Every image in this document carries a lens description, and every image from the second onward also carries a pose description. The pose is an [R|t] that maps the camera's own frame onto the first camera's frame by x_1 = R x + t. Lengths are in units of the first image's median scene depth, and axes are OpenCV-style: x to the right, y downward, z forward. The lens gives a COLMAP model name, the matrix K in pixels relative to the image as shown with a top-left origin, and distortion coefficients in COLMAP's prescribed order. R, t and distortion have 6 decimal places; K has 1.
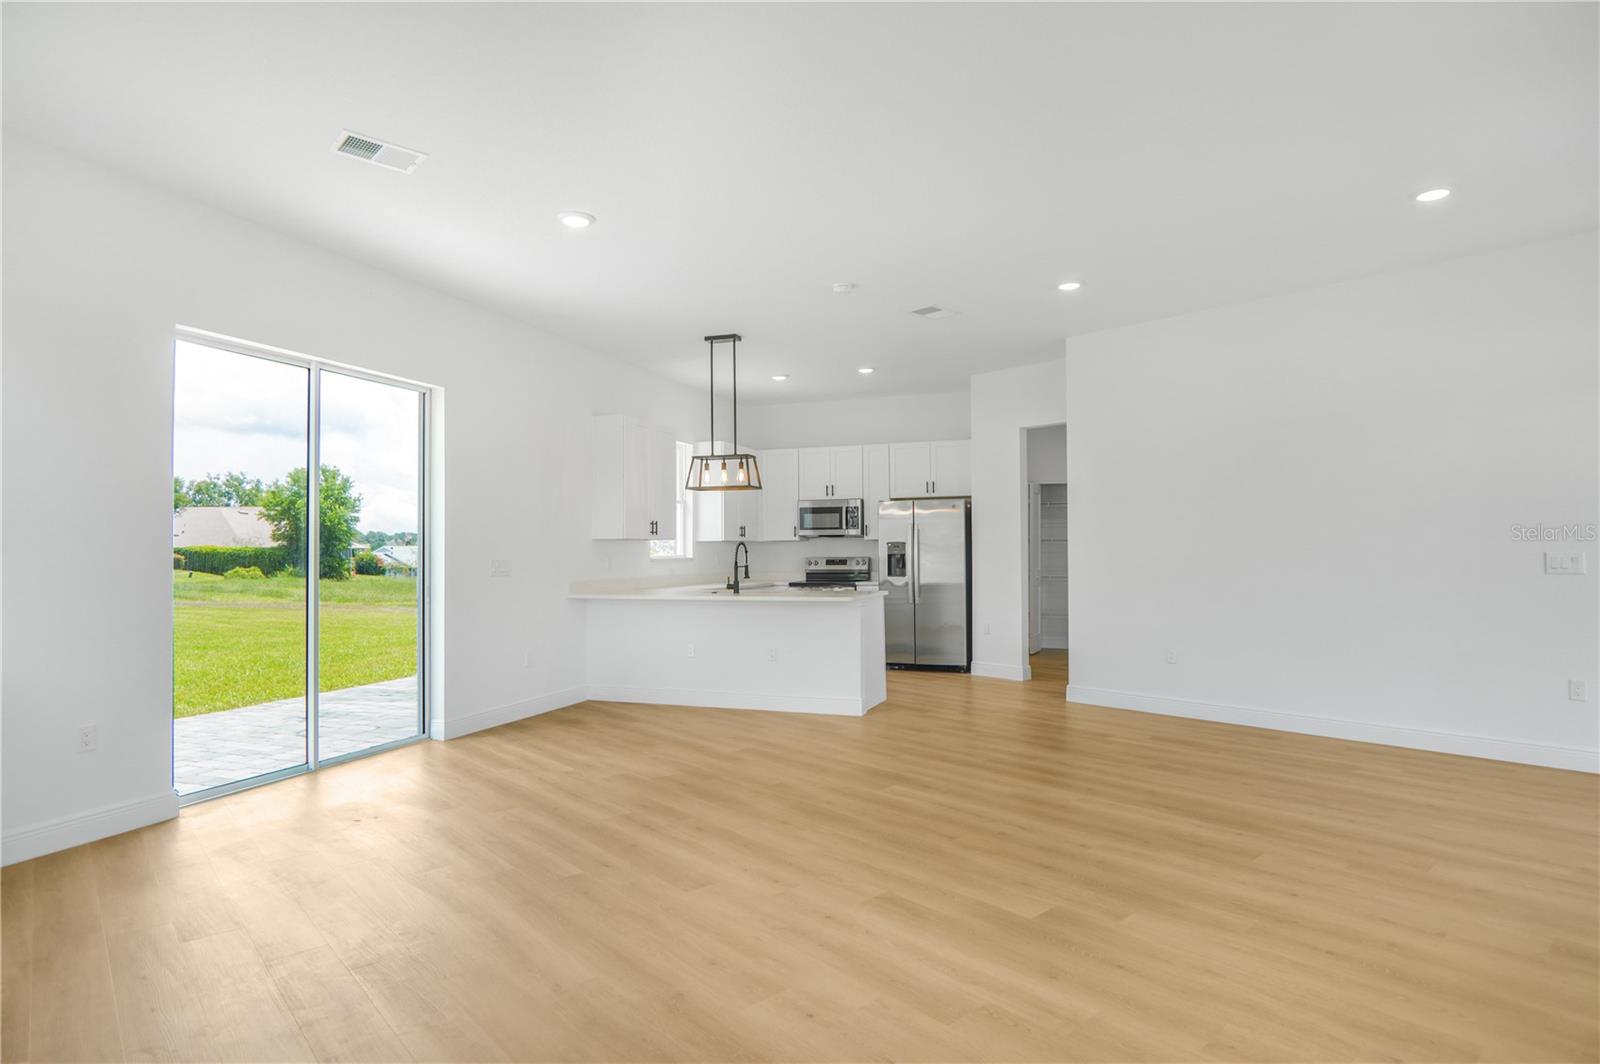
lens RADIAL K [[862.5, 0, 810.7], [0, 862.5, 558.4], [0, 0, 1]] dist [-0.021177, 0.000061]
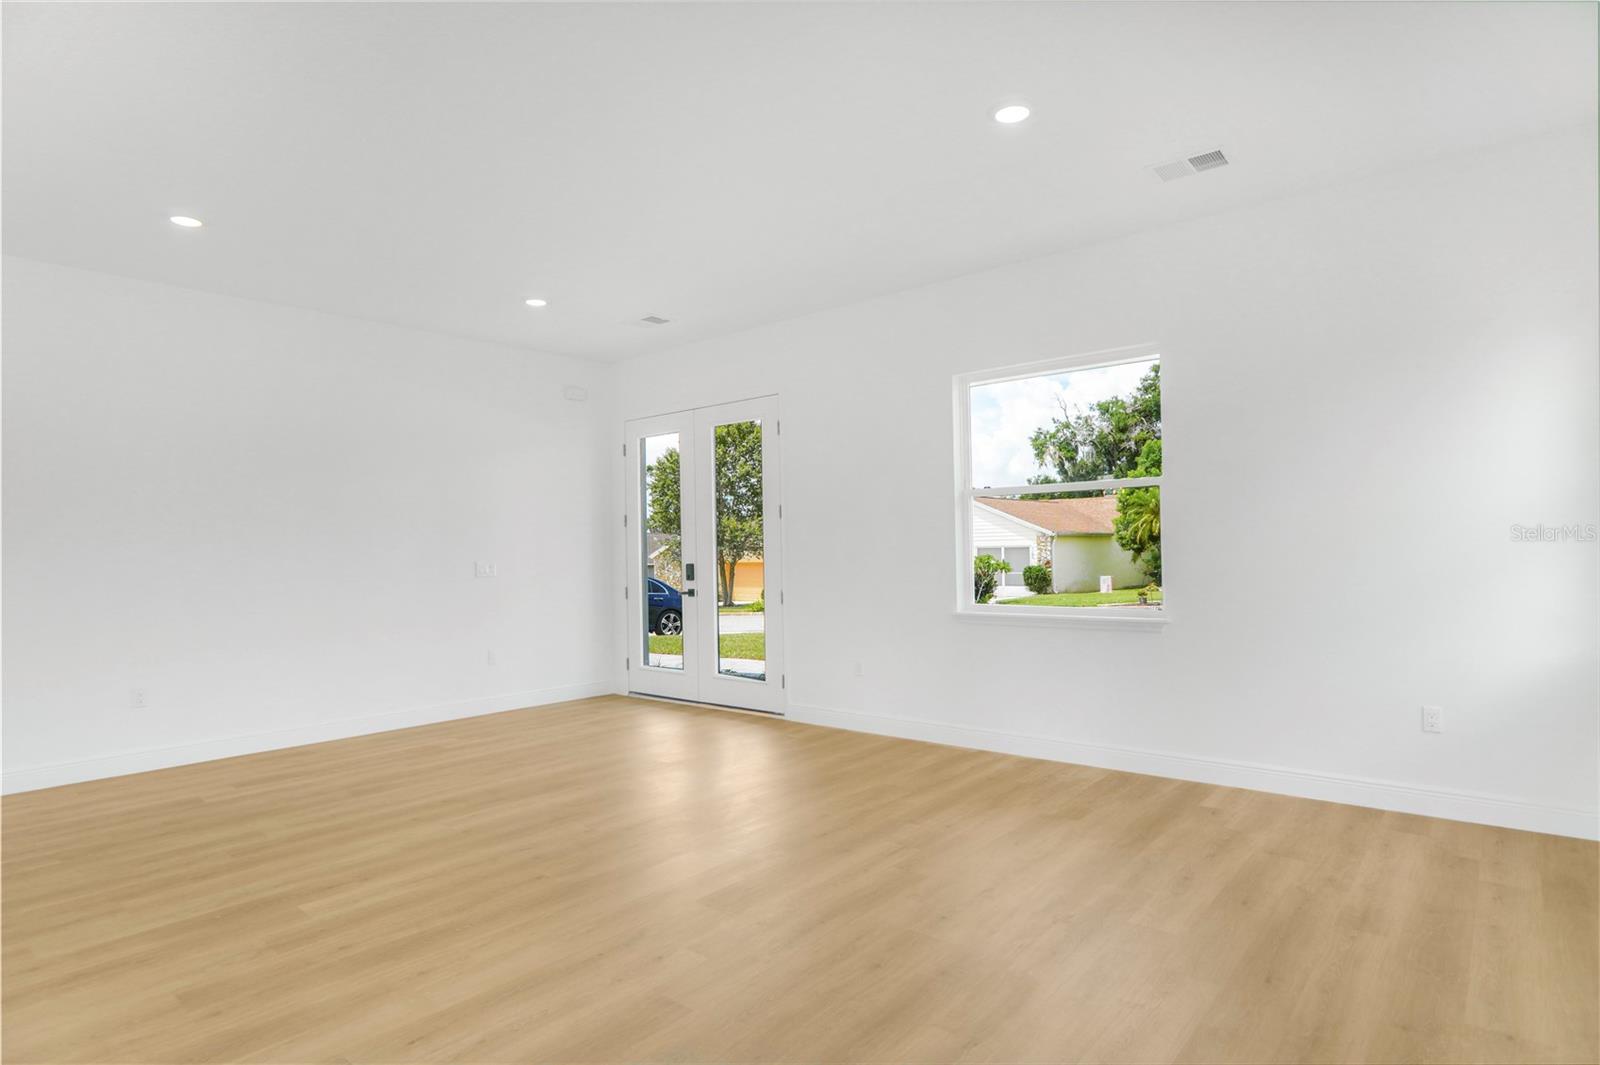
lens RADIAL K [[862.5, 0, 788.0], [0, 862.5, 542.6], [0, 0, 1]] dist [-0.021177, 0.000061]
pose [[-0.121028, 0.018511, 0.992477, -0.678257], [0.031098, 0.999406, -0.014848, -0.001124], [-0.992162, 0.029067, -0.121532, 0.754205]]
